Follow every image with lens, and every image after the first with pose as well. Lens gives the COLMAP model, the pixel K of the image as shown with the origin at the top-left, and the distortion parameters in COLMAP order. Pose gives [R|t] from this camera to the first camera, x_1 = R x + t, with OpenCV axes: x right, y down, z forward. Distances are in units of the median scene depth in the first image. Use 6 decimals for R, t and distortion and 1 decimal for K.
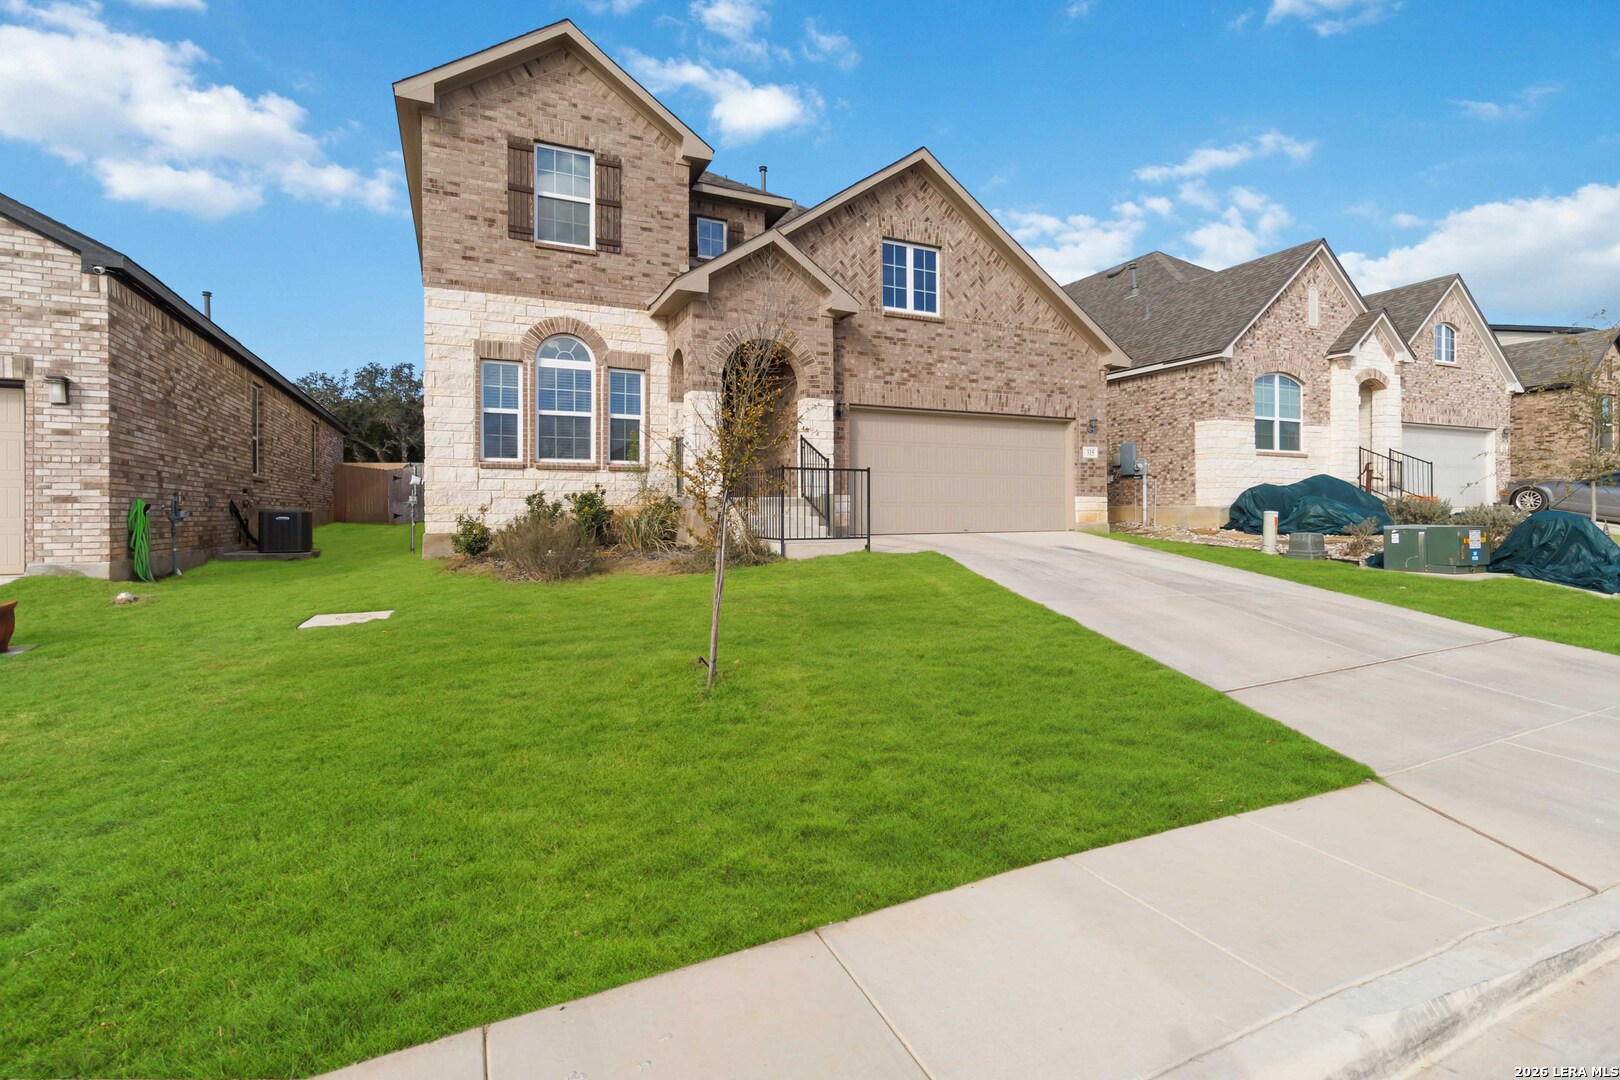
lens RADIAL K [[742.7, 0, 802.7], [0, 742.7, 522.4], [0, 0, 1]] dist [0.003142, 0.000140]
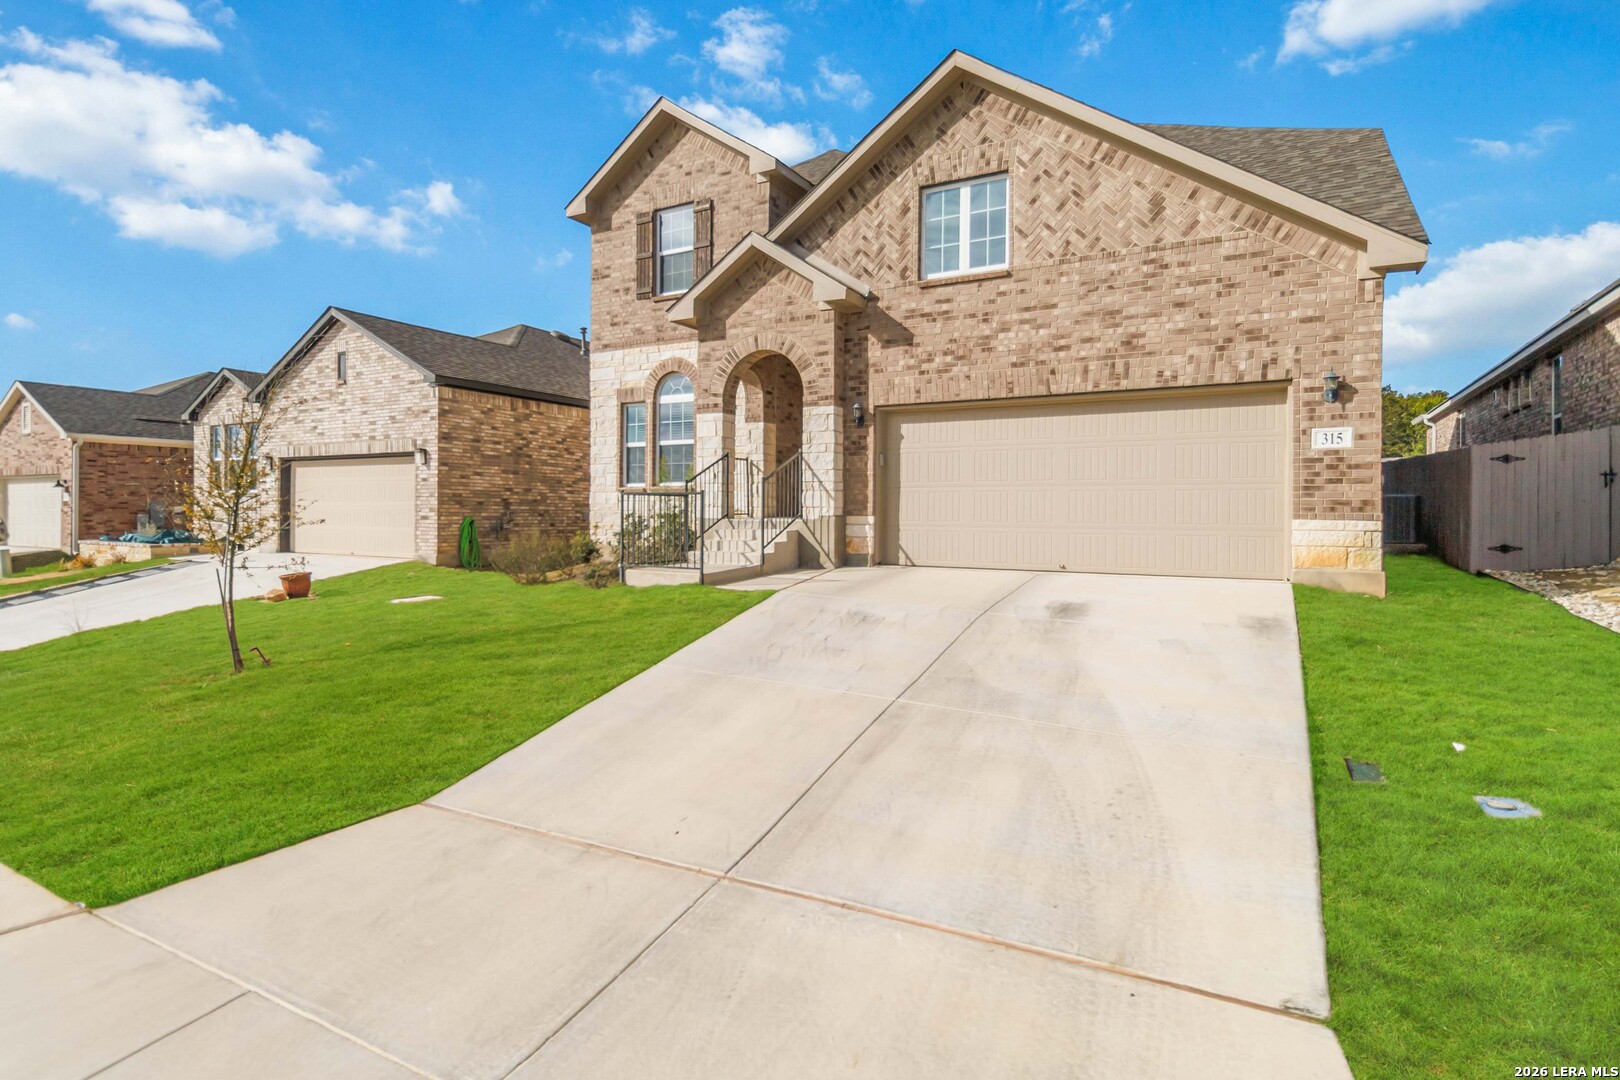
lens RADIAL K [[794.7, 0, 816.5], [0, 794.7, 527.0], [0, 0, 1]] dist [0.000411, -0.000001]
pose [[0.602428, 0.021454, -0.797885, 0.729259], [-0.020438, 0.999726, 0.011450, -0.033684], [0.797912, 0.009409, 0.602701, 0.416269]]
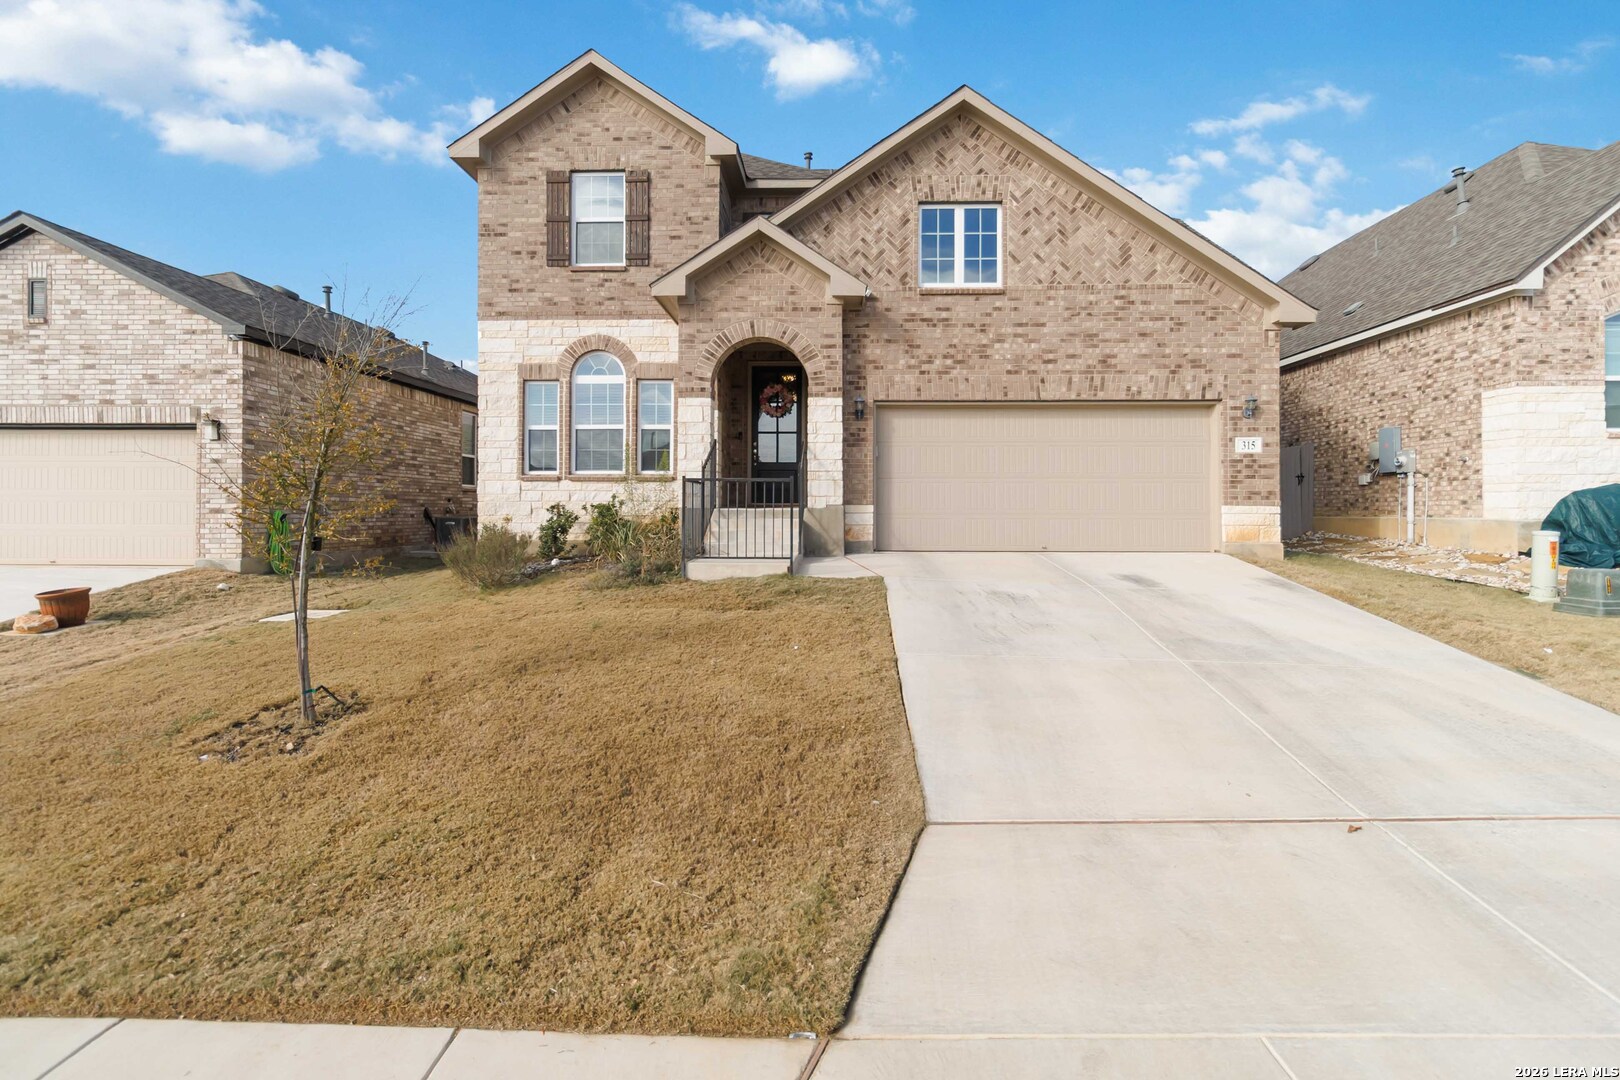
lens RADIAL K [[754.8, 0, 802.7], [0, 754.8, 515.2], [0, 0, 1]] dist [0.002769, 0.000581]
pose [[0.895995, 0.007241, -0.444006, 0.380762], [-0.011825, 0.999902, -0.007557, -0.017417], [0.443907, 0.012022, 0.895992, 0.171440]]
